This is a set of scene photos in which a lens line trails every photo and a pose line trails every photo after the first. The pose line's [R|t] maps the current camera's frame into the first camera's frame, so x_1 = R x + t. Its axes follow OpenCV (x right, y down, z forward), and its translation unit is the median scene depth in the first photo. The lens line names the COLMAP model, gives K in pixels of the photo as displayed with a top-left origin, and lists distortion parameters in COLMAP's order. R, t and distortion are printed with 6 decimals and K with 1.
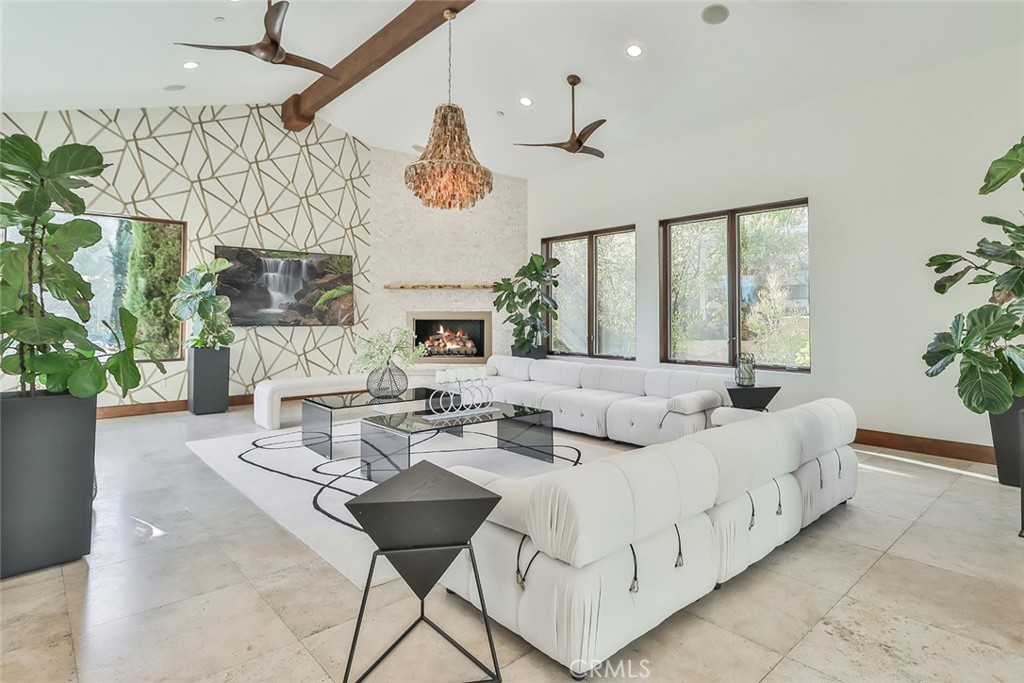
lens RADIAL K [[541.6, 0, 518.3], [0, 541.6, 305.5], [0, 0, 1]] dist [0.005214, -0.001201]
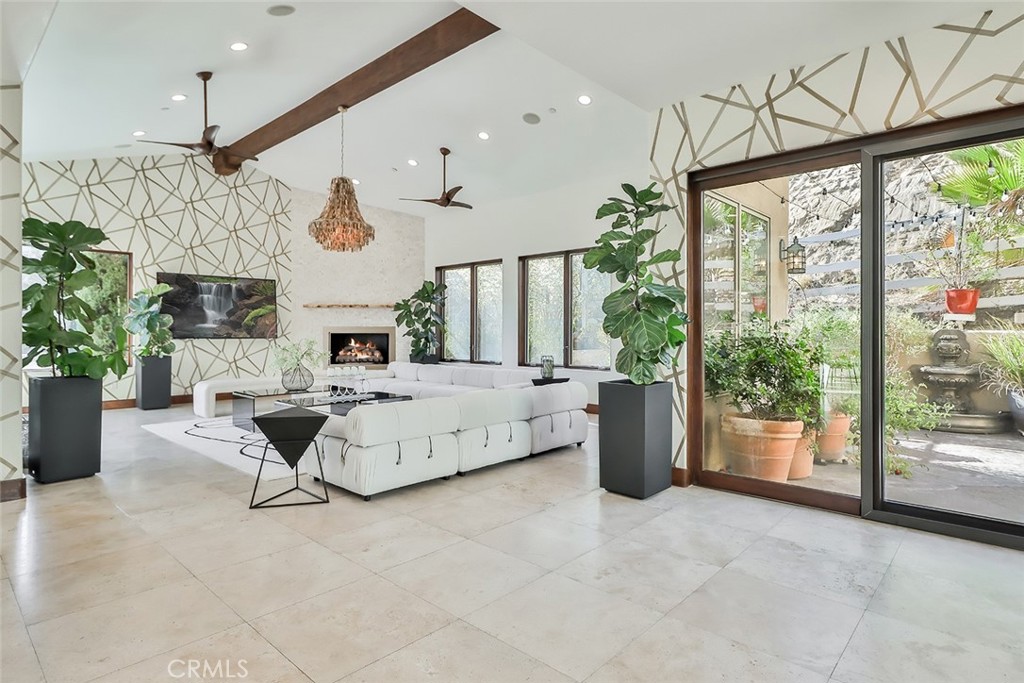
lens RADIAL K [[541.6, 0, 506.9], [0, 541.6, 332.7], [0, 0, 1]] dist [0.005214, -0.001201]
pose [[0.996237, -0.000493, 0.086671, 0.119074], [-0.001576, 0.999715, 0.023805, -0.005757], [-0.086658, -0.023852, 0.995953, -0.289350]]
